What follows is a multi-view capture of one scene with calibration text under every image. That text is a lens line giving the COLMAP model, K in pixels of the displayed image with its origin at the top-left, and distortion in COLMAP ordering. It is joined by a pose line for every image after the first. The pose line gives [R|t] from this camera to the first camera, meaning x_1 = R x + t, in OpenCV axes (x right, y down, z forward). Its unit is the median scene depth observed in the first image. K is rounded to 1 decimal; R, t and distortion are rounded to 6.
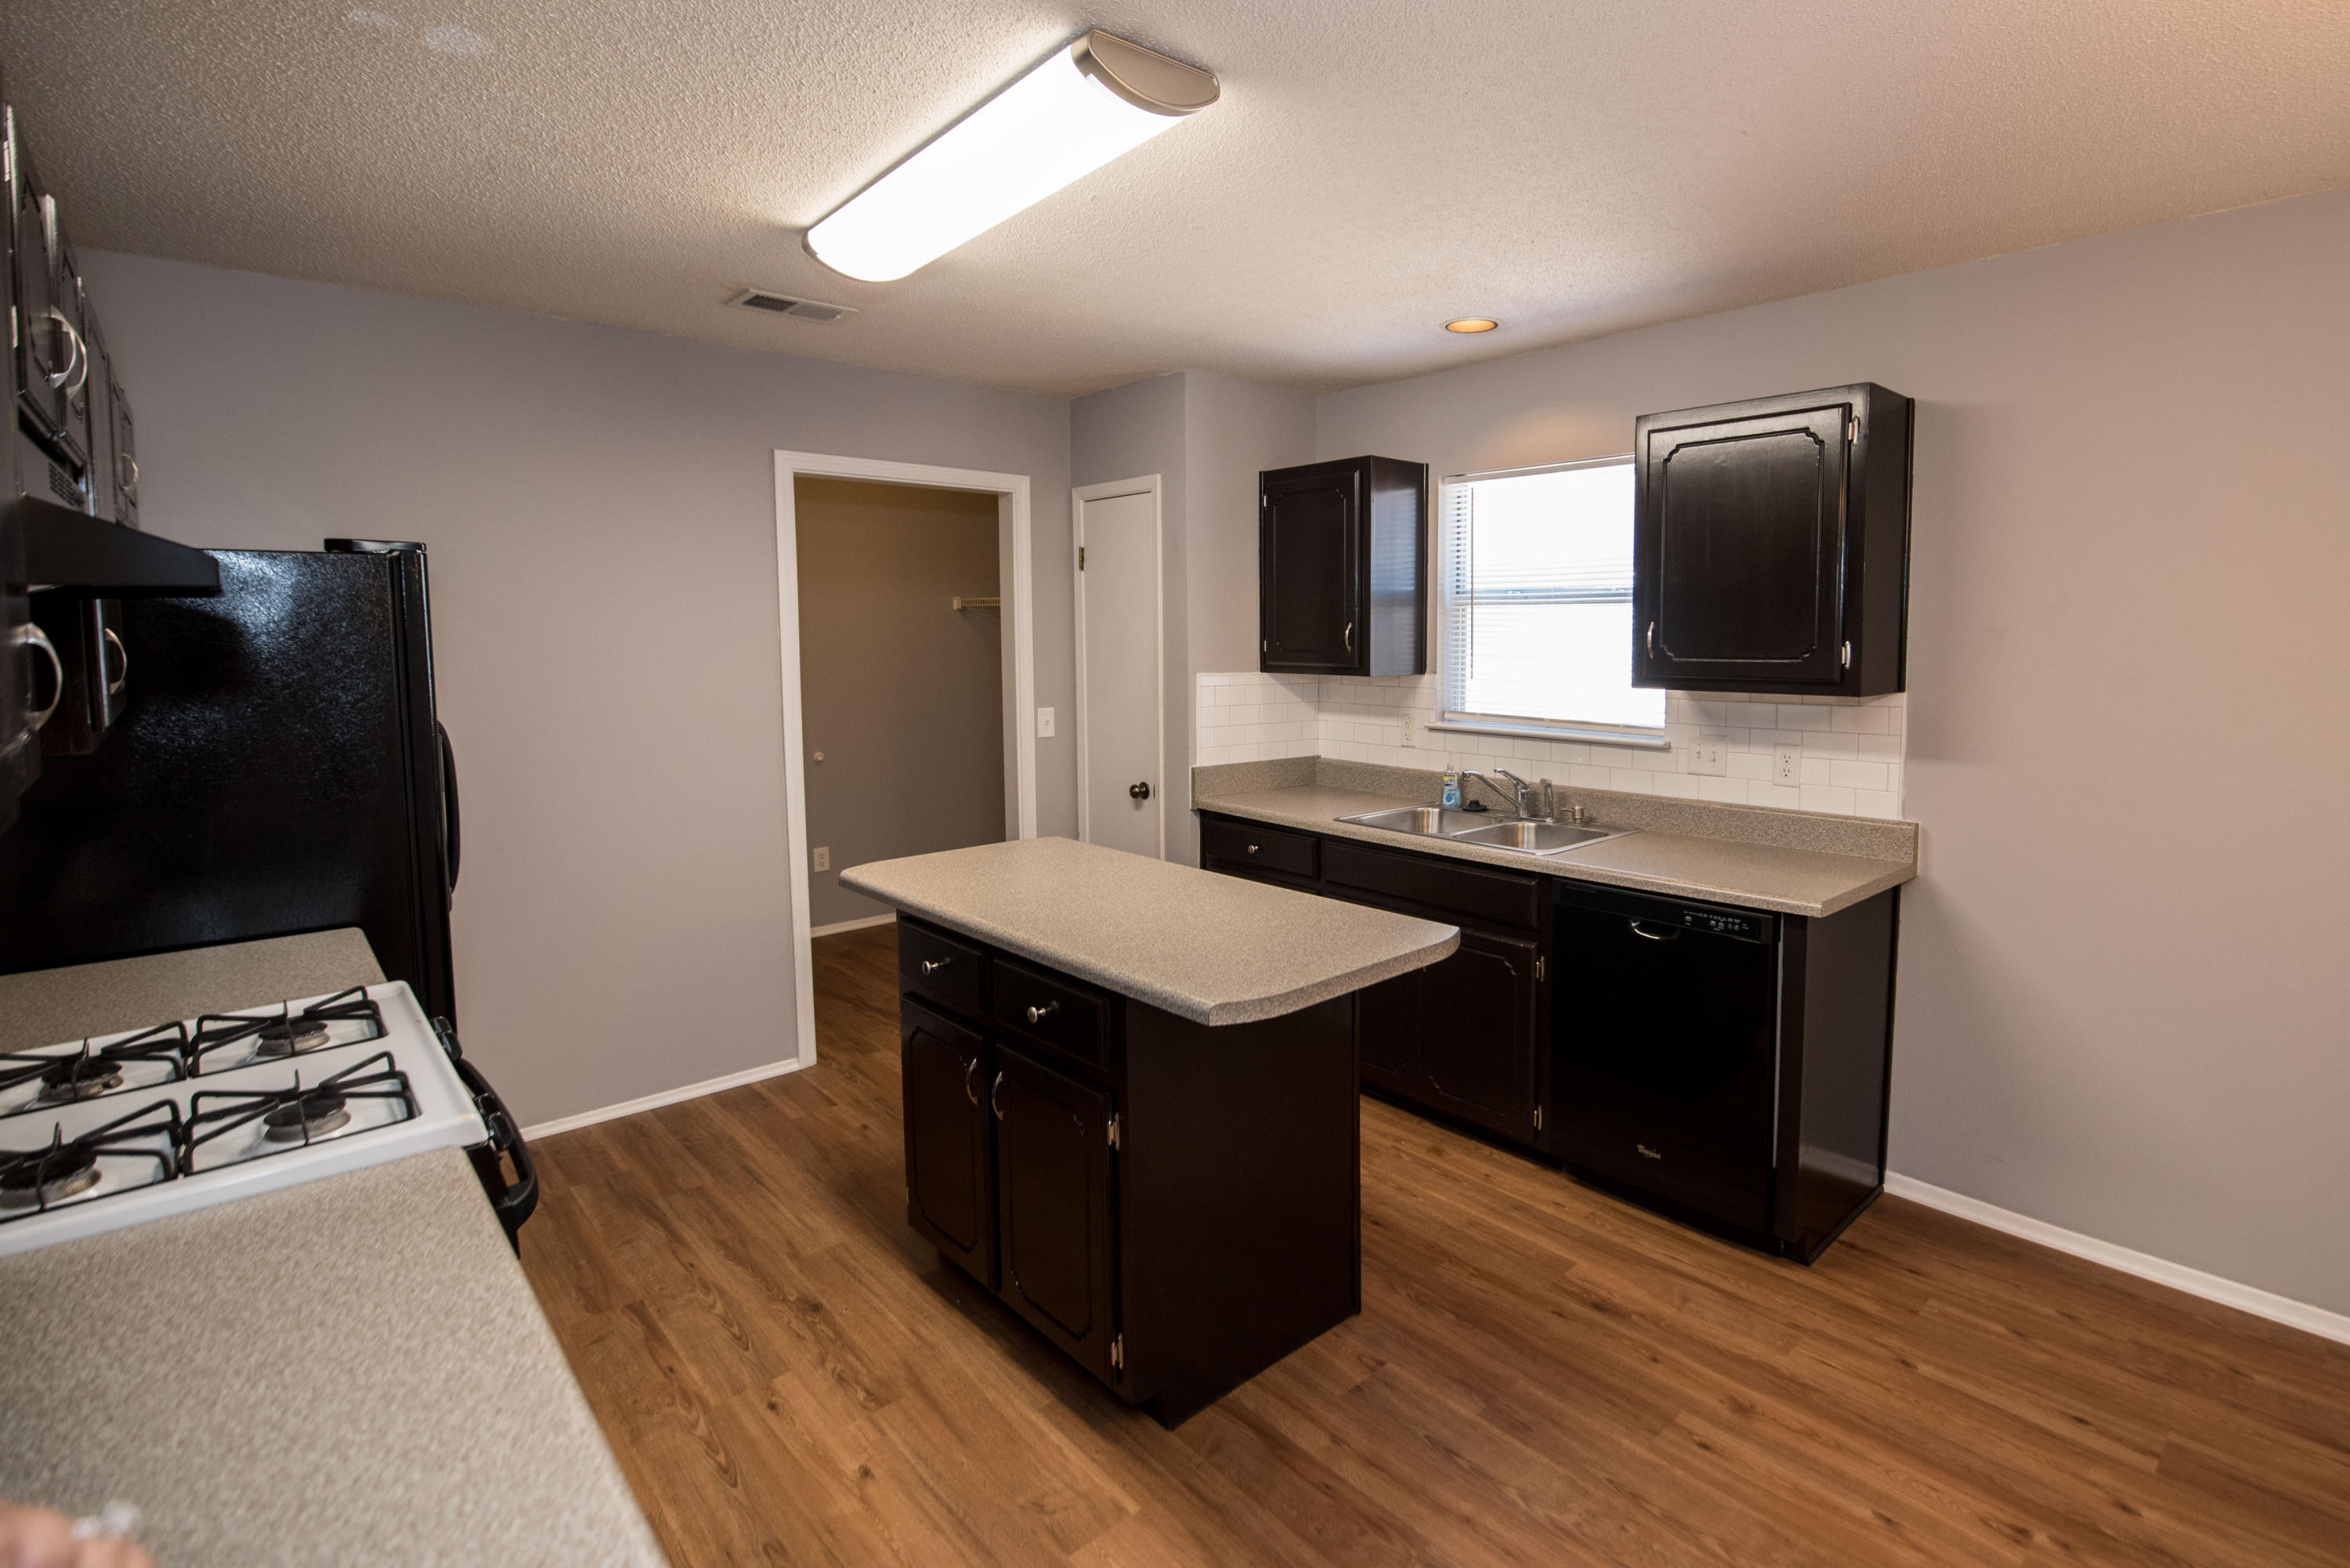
lens RADIAL K [[1125.4, 0, 1310.2], [0, 1125.4, 714.2], [0, 0, 1]] dist [0.001305, -0.012325]
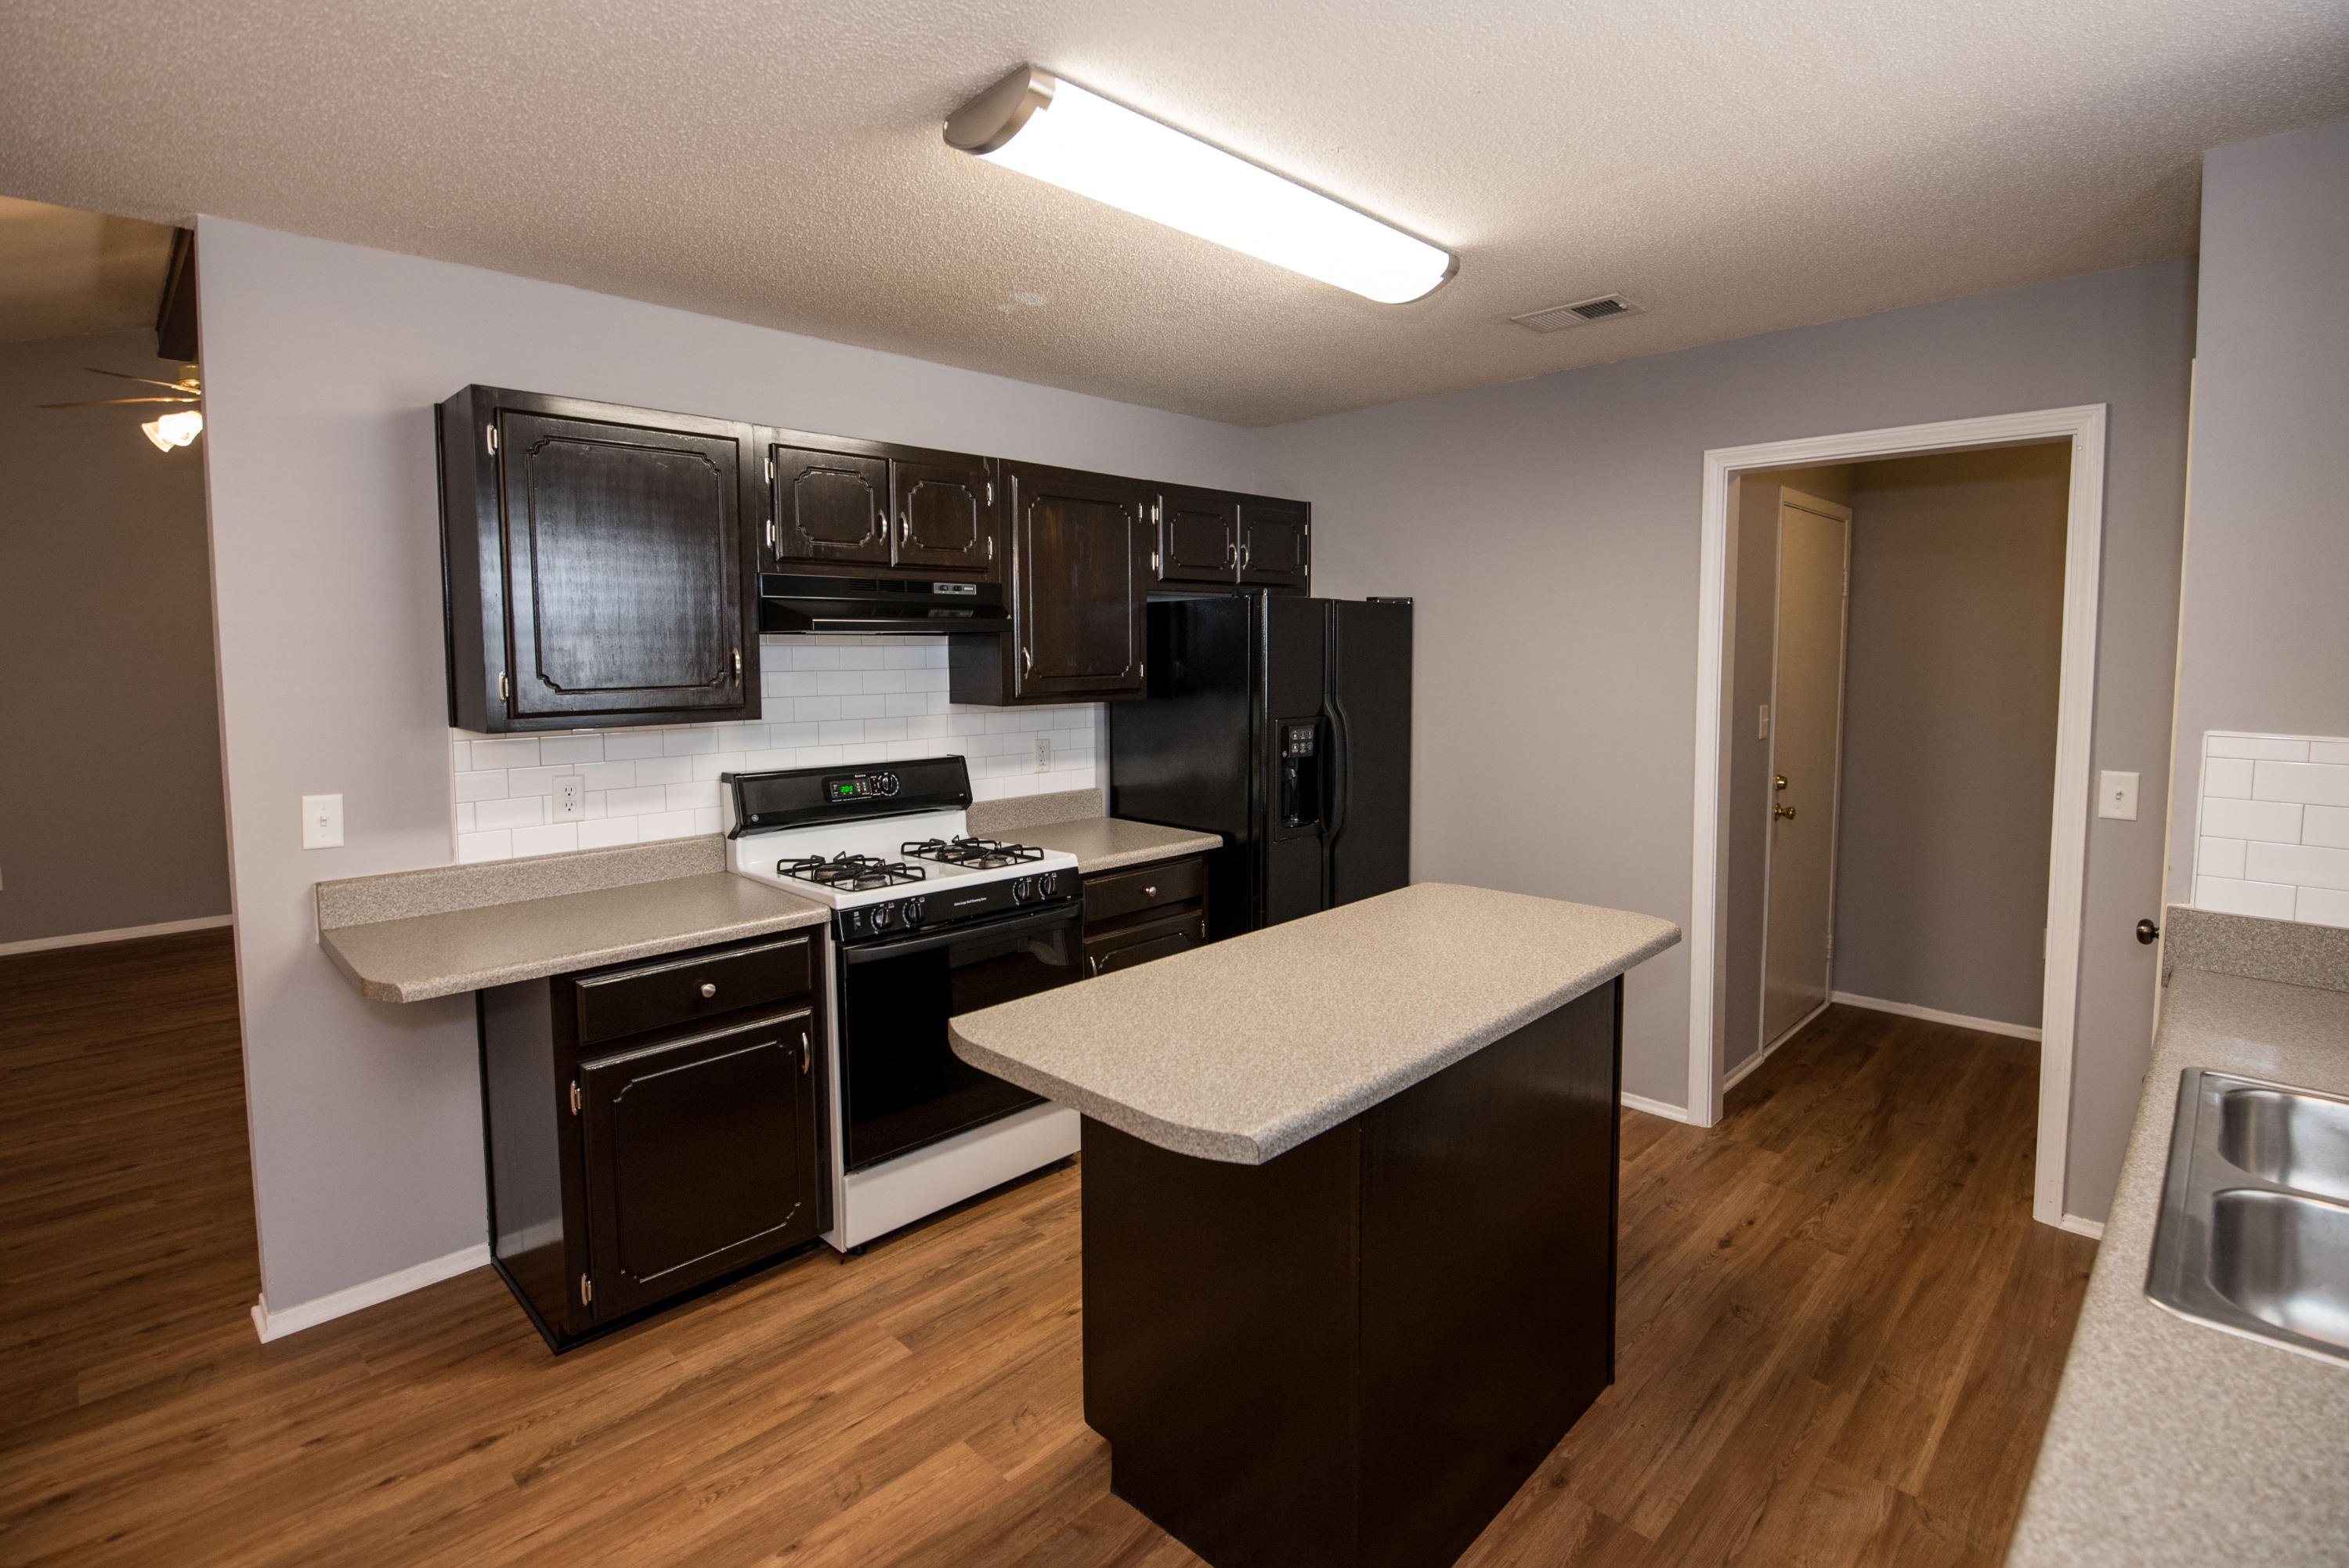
lens RADIAL K [[1101.6, 0, 1176.5], [0, 1101.6, 723.6], [0, 0, 1]] dist [-0.000237, -0.011444]
pose [[0.015735, 0.071619, -0.997308, 0.603582], [-0.072497, 0.994888, 0.070301, -0.062386], [0.997245, 0.071195, 0.020846, 0.787092]]
